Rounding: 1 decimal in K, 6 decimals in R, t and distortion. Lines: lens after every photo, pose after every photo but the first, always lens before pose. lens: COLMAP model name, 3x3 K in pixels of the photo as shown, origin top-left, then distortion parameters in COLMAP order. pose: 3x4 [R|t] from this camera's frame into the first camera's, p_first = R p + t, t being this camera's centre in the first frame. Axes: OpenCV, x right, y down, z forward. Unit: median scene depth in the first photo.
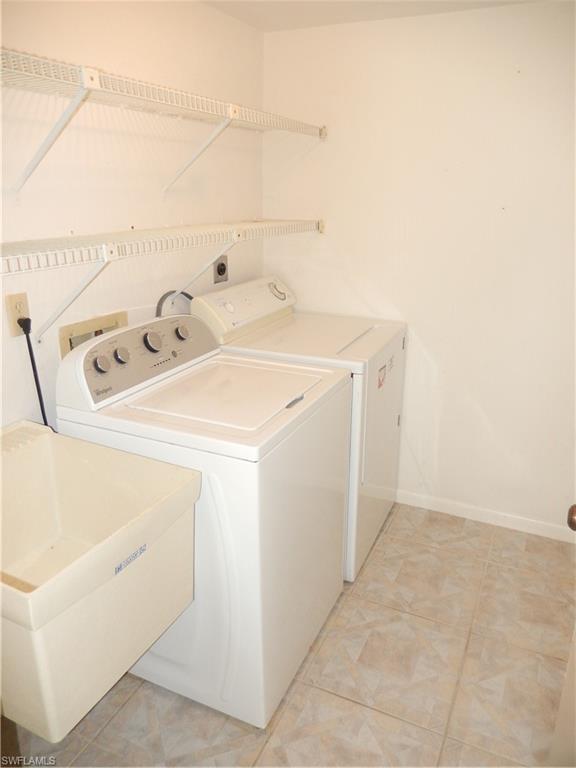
lens RADIAL K [[576.6, 0, 288.9], [0, 576.6, 392.3], [0, 0, 1]] dist [-0.004130, -0.014242]
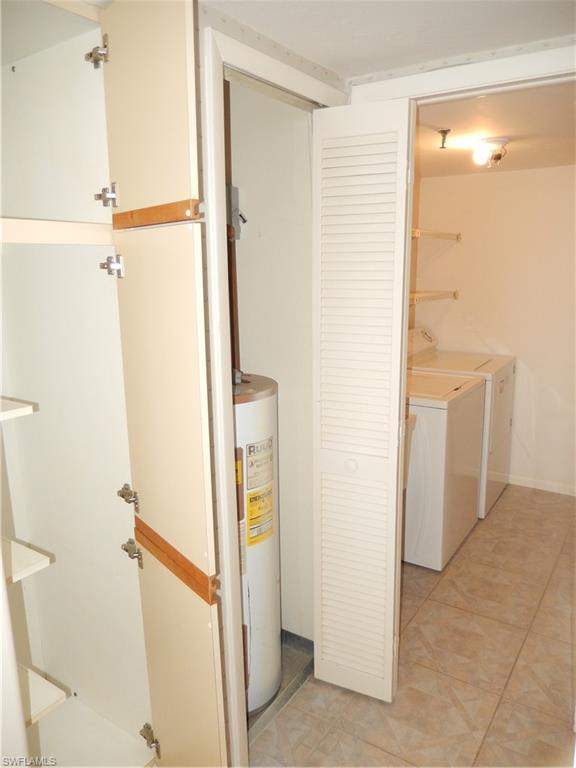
lens RADIAL K [[576.6, 0, 281.3], [0, 576.6, 384.6], [0, 0, 1]] dist [-0.004130, -0.014242]
pose [[0.987362, 0.014398, -0.157823, -0.205743], [-0.034595, 0.991429, -0.125986, 0.207070], [0.154656, 0.129854, 0.979397, -0.712322]]
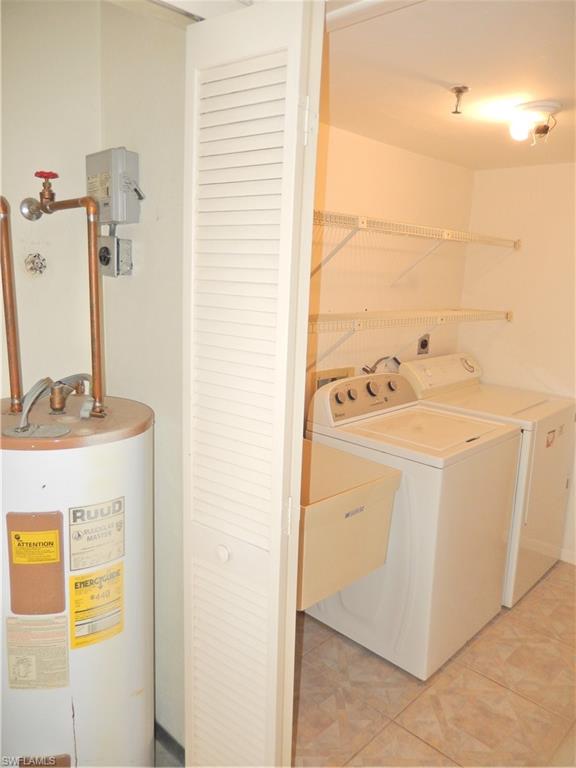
lens RADIAL K [[576.6, 0, 281.7], [0, 576.6, 385.4], [0, 0, 1]] dist [-0.004130, -0.014242]
pose [[0.941779, 0.090512, -0.323821, 0.011410], [-0.137767, 0.982408, -0.126077, 0.103787], [0.306713, 0.163349, 0.937680, -0.365423]]
